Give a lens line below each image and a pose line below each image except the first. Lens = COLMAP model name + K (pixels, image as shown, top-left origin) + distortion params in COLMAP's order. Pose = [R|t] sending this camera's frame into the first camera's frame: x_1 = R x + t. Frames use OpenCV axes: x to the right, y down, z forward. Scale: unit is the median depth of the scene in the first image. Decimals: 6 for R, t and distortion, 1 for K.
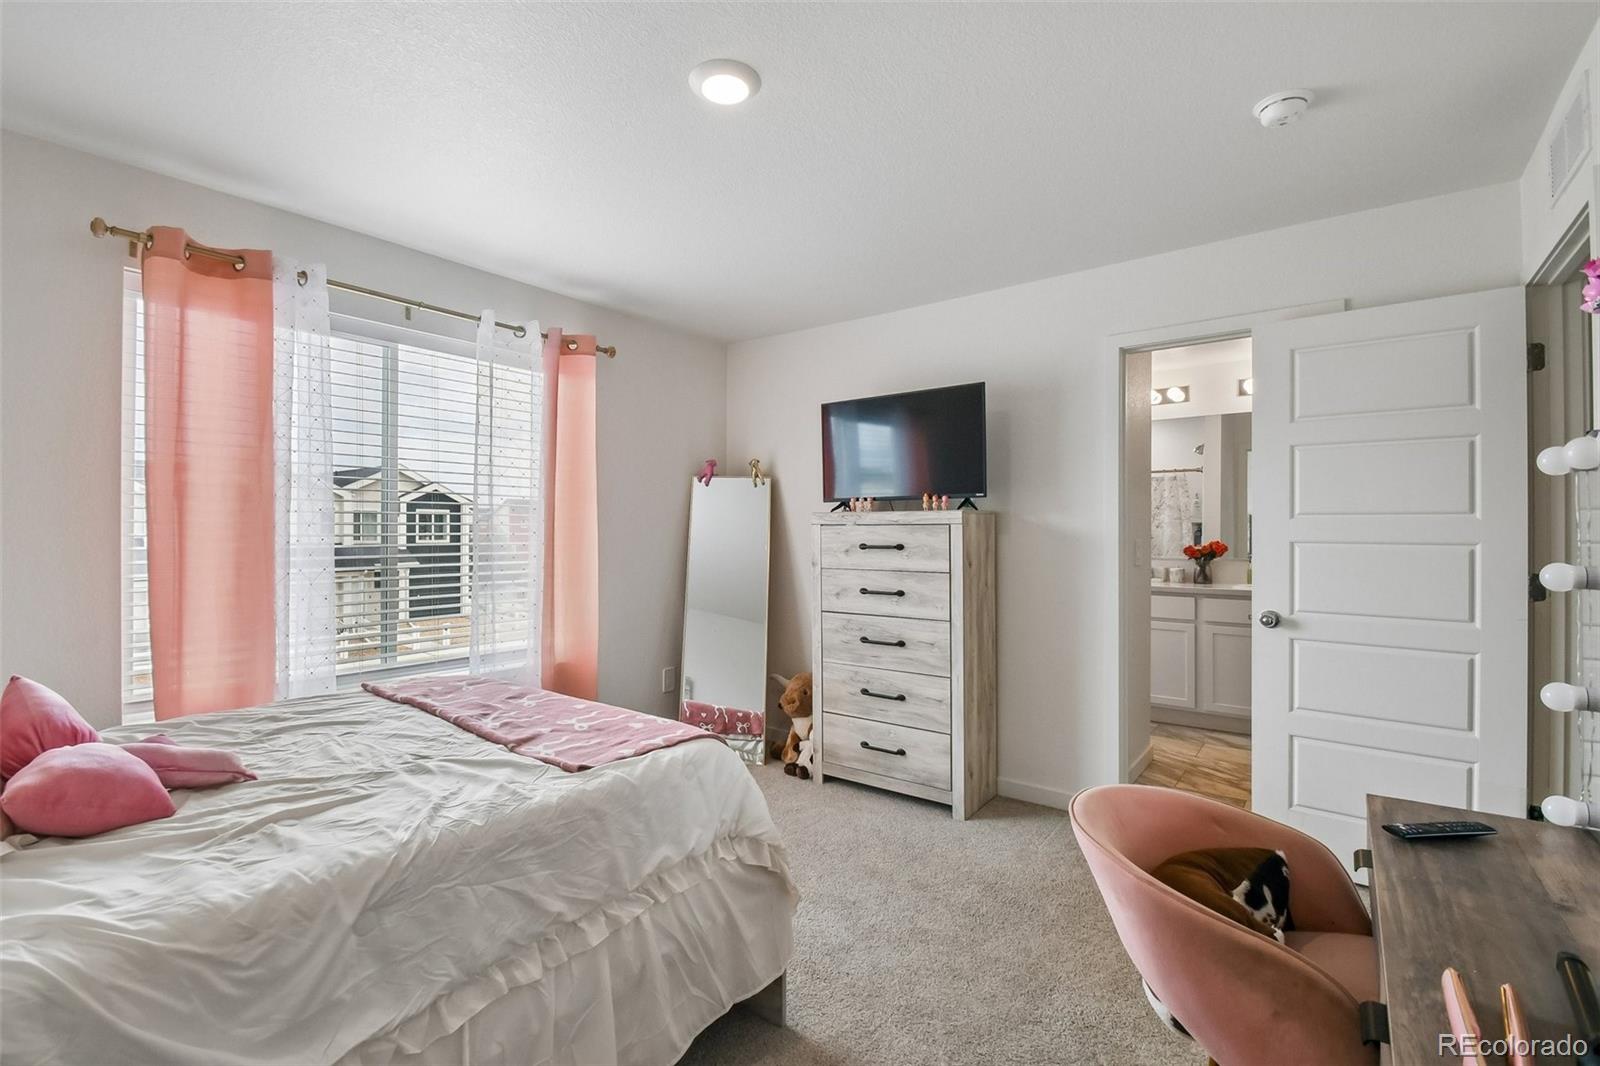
lens RADIAL K [[689.2, 0, 799.1], [0, 689.2, 543.9], [0, 0, 1]] dist [0.020789, -0.022156]
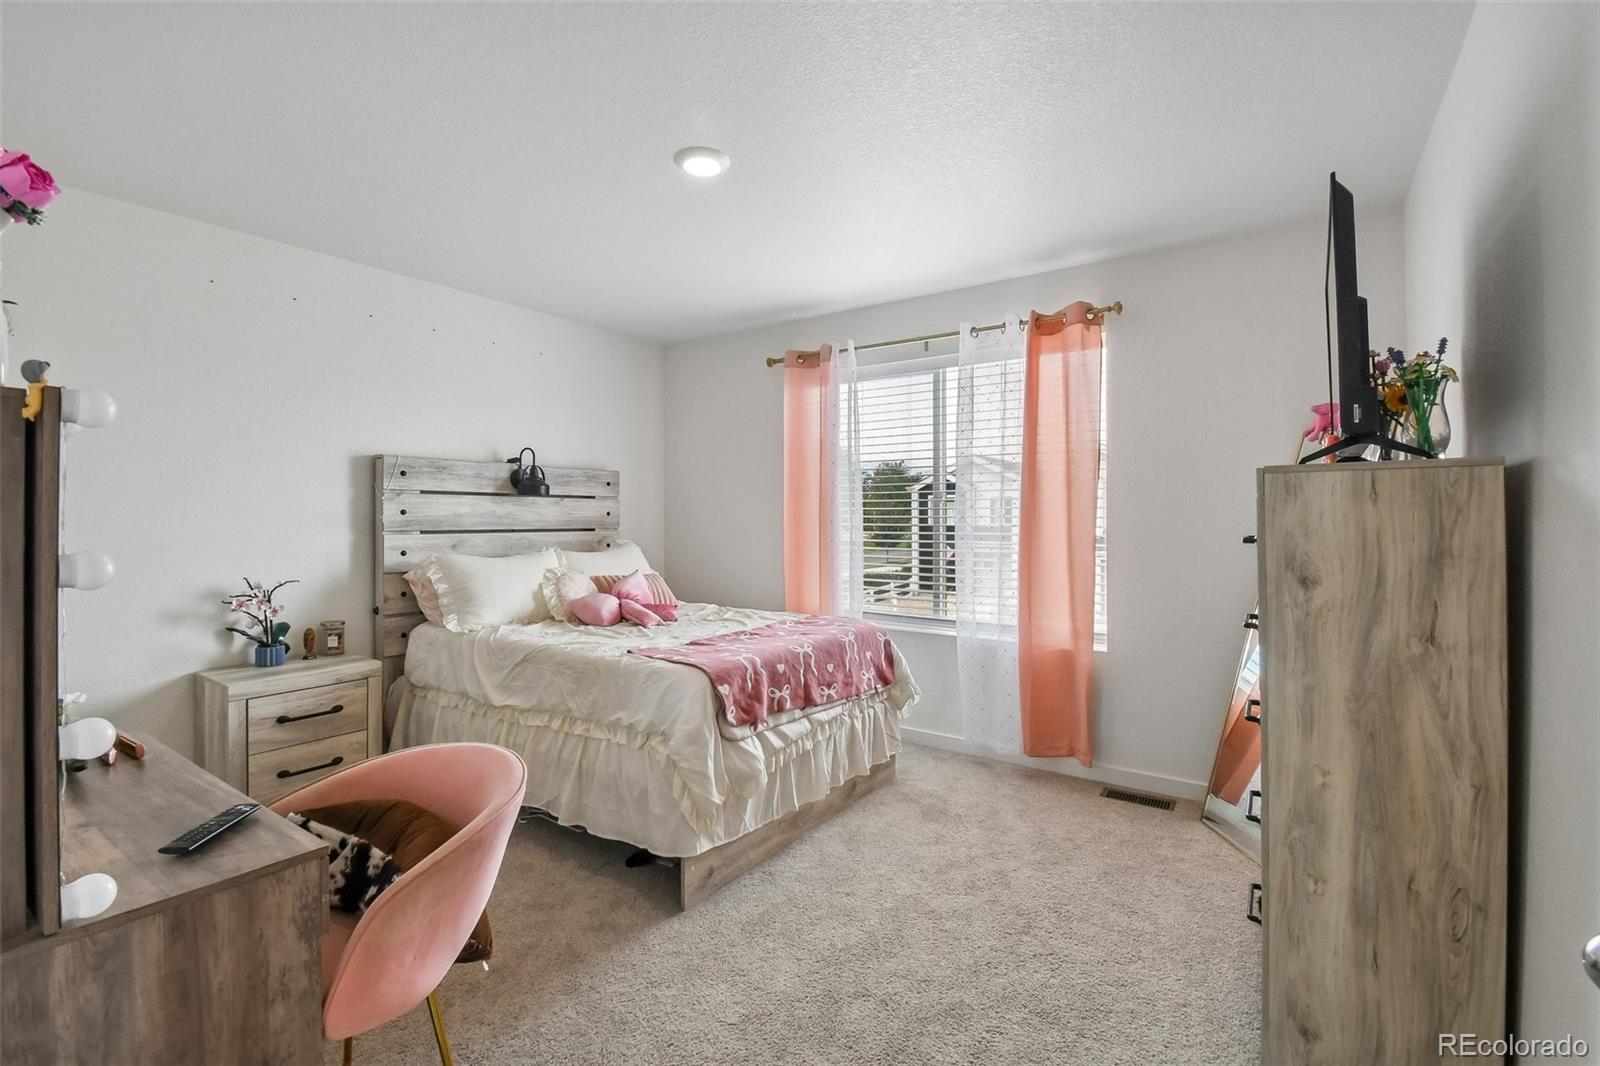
lens RADIAL K [[704.0, 0, 774.8], [0, 704.0, 527.4], [0, 0, 1]] dist [-0.001589, -0.000183]
pose [[0.053199, 0.007310, -0.998557, 0.740793], [-0.019933, 0.999782, 0.006257, 0.003778], [0.998385, 0.019571, 0.053333, 0.657071]]
